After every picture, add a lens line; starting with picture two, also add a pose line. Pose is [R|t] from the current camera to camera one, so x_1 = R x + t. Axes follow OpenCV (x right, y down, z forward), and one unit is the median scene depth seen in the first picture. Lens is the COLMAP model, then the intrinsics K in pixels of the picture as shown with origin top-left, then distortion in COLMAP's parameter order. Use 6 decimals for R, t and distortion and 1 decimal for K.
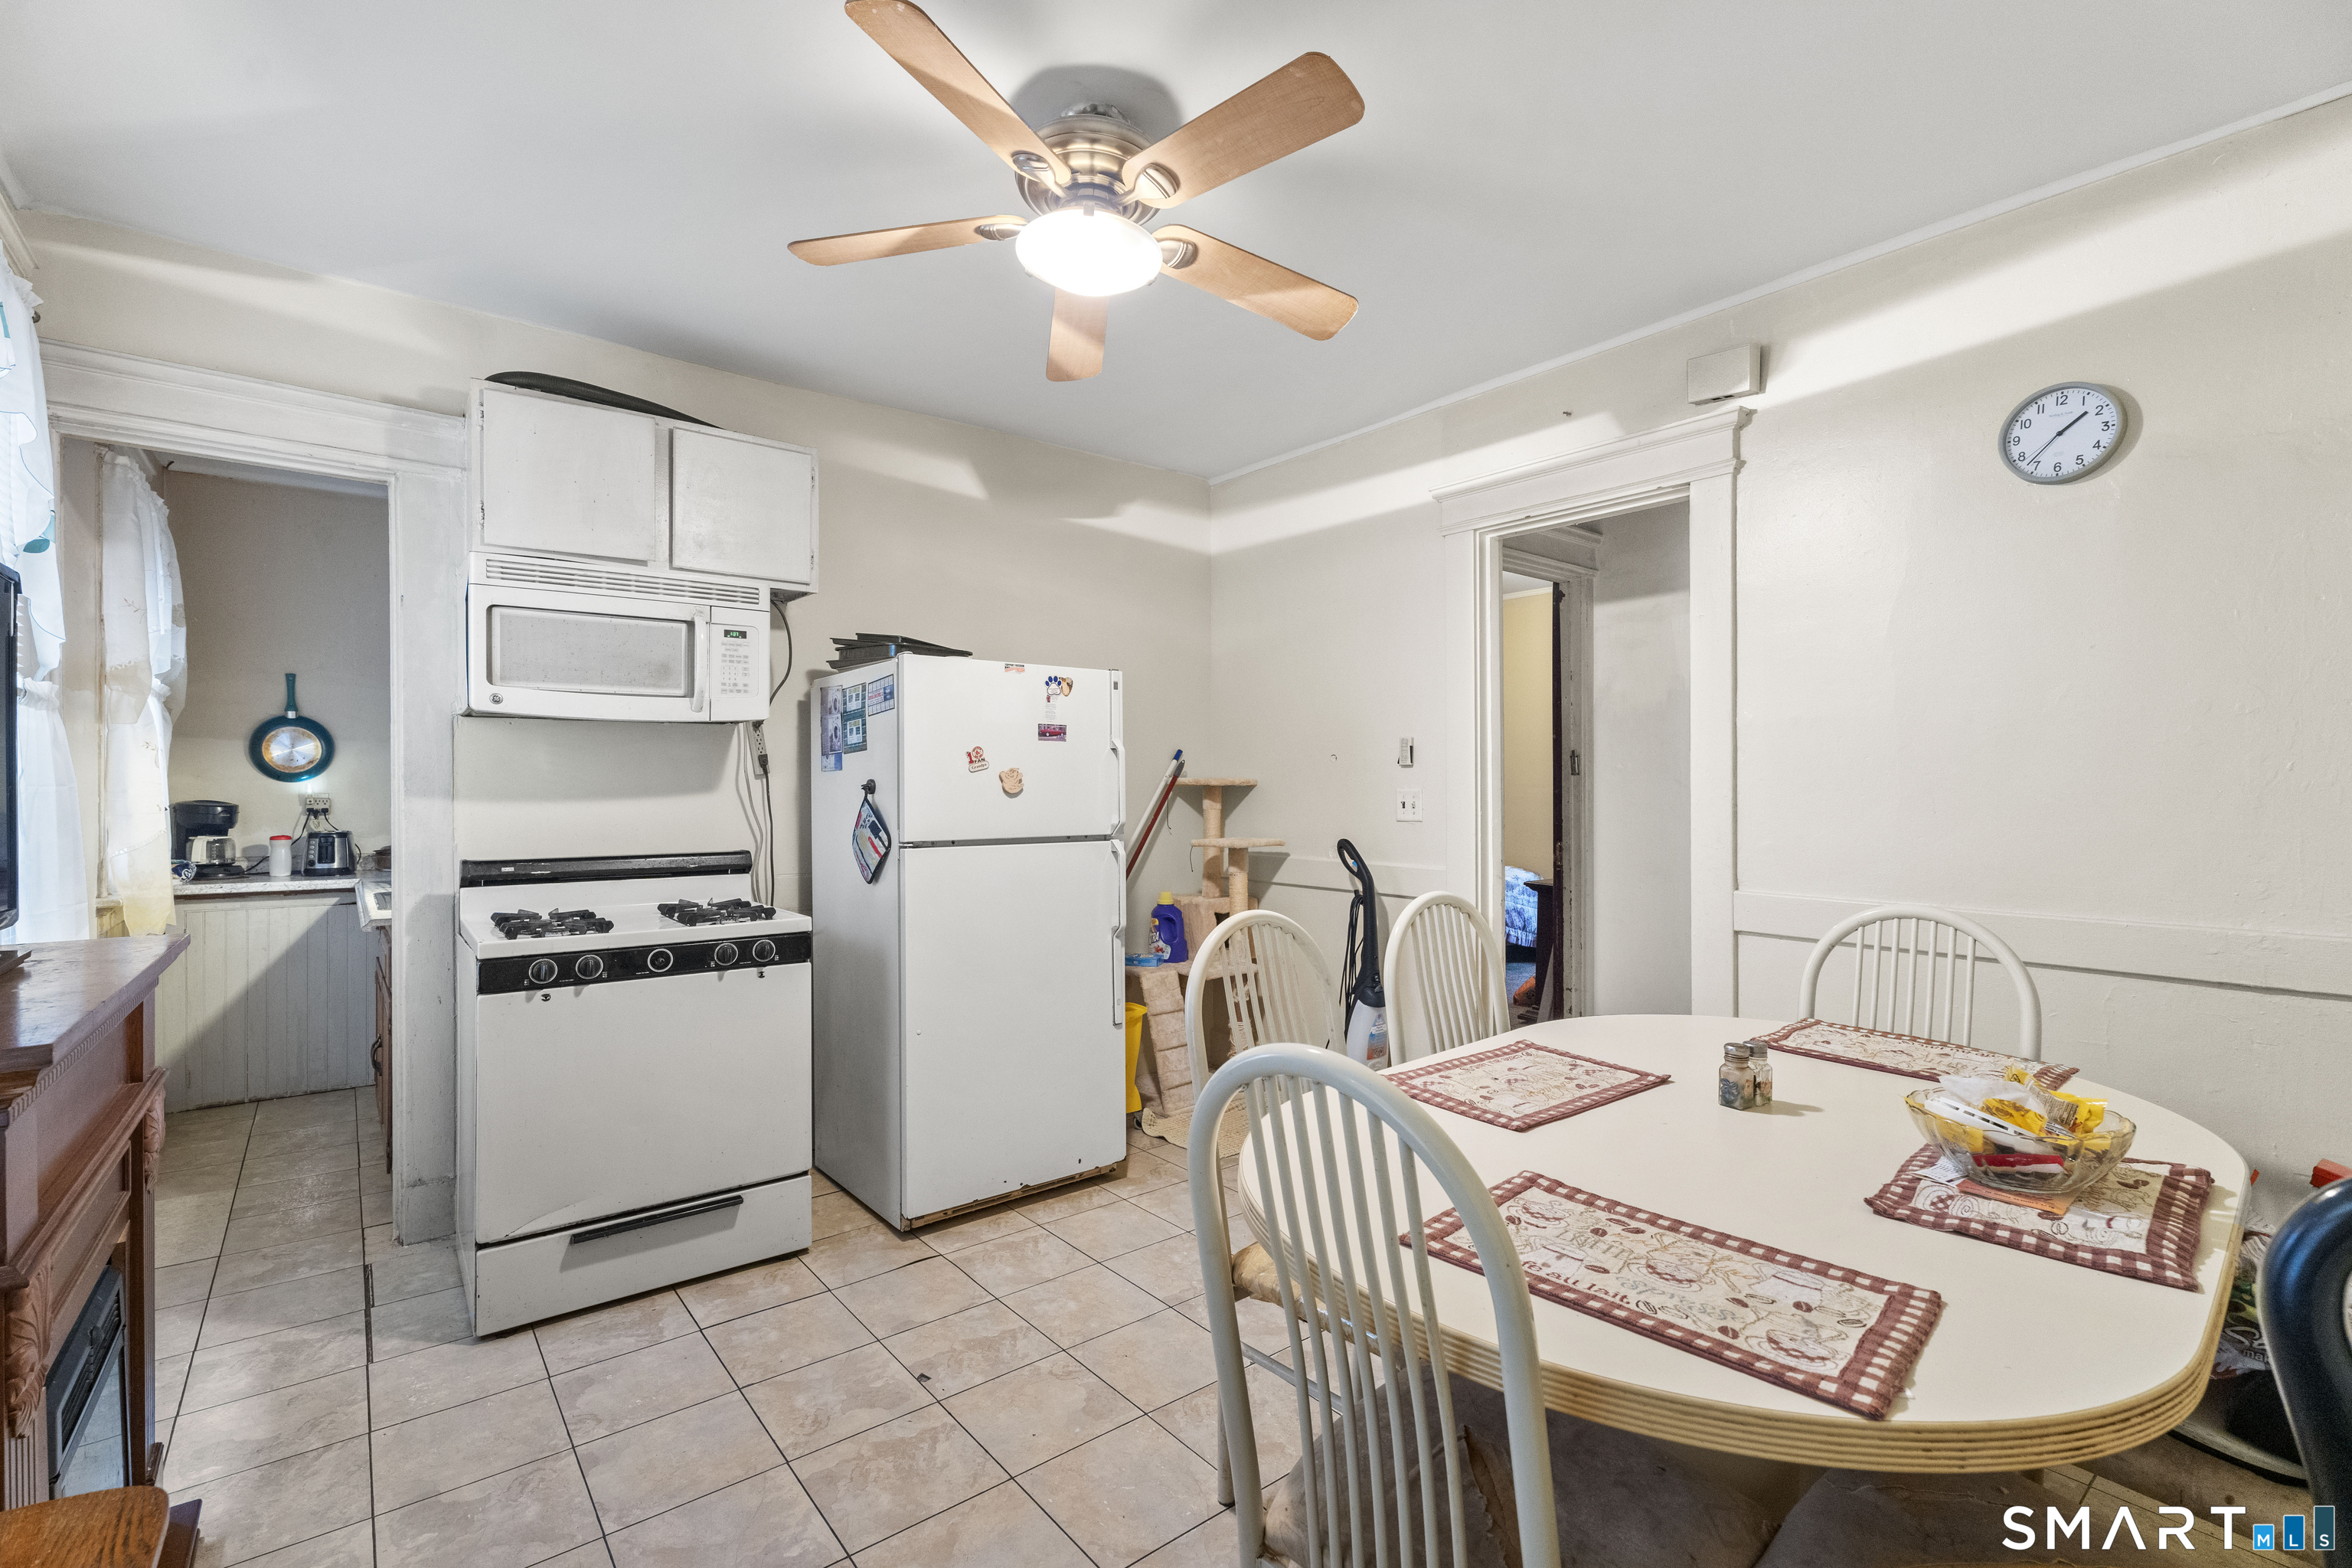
lens RADIAL K [[1050.3, 0, 1175.3], [0, 1050.3, 775.2], [0, 0, 1]] dist [0.003289, -0.000082]
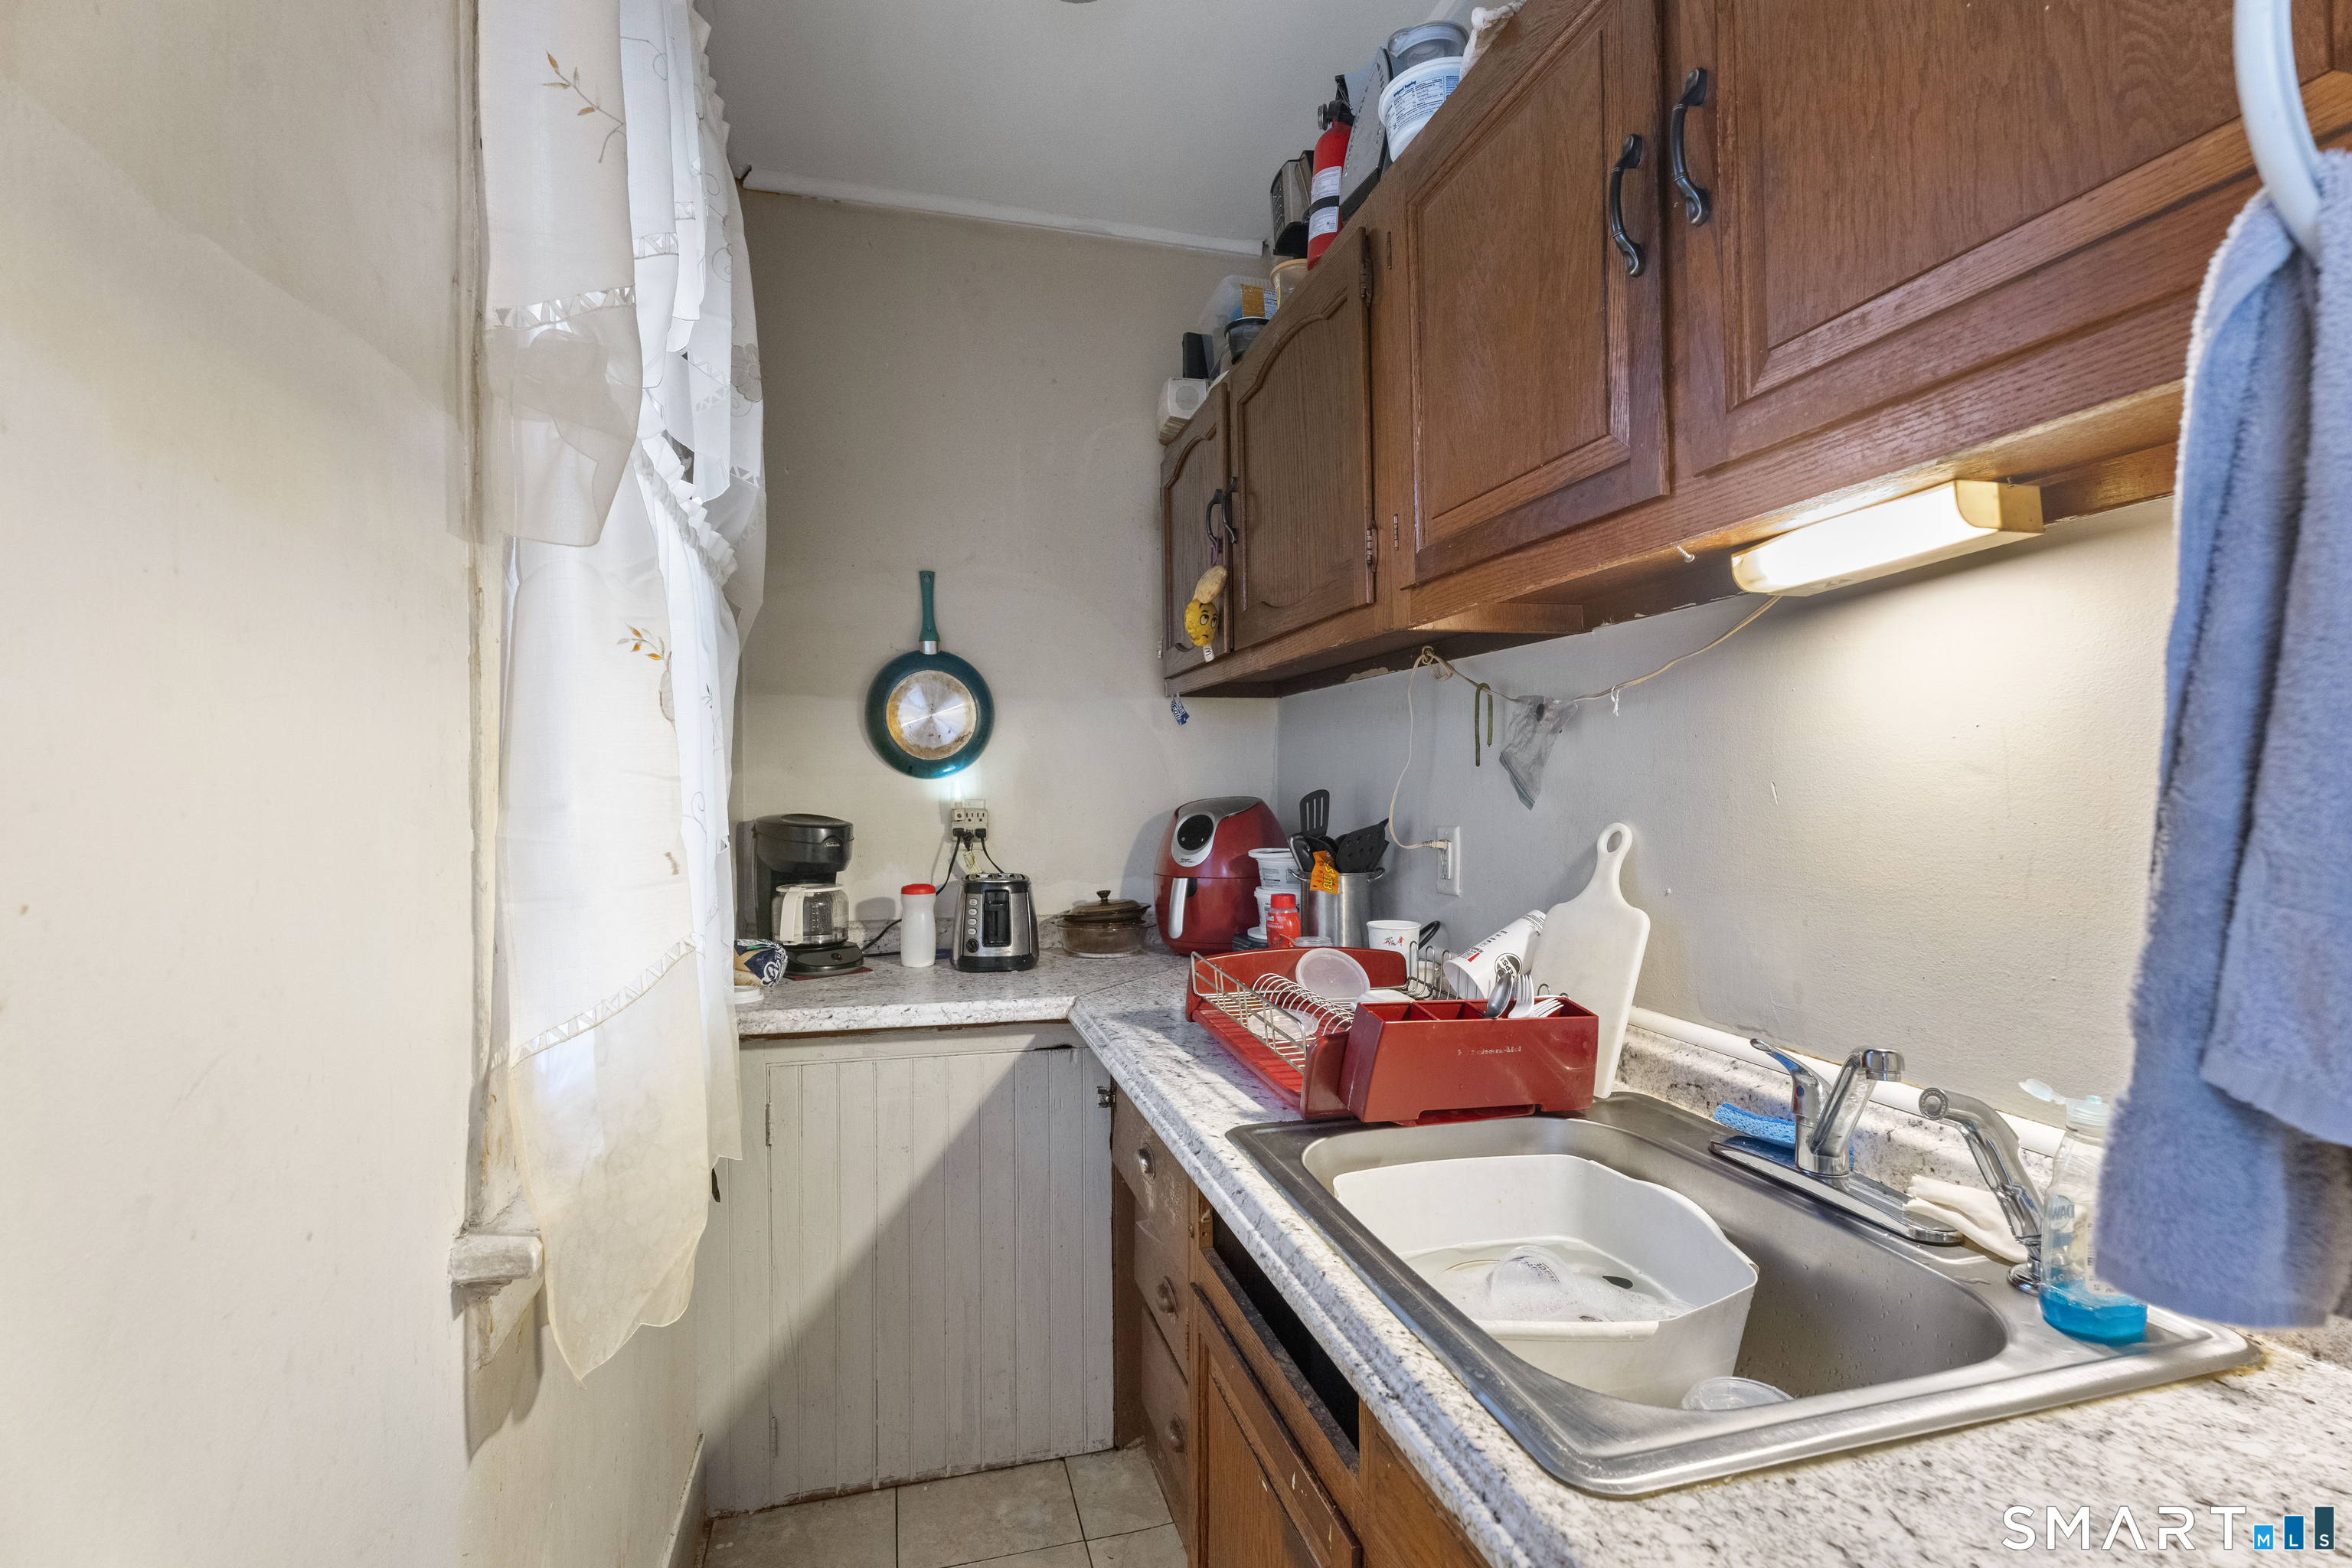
lens RADIAL K [[1050.3, 0, 1175.8], [0, 1050.3, 788.2], [0, 0, 1]] dist [0.003289, -0.000082]
pose [[0.920072, 0.003455, -0.391735, -0.551498], [0.001366, 0.999927, 0.012028, 0.005745], [0.391747, -0.011602, 0.920000, 0.599650]]
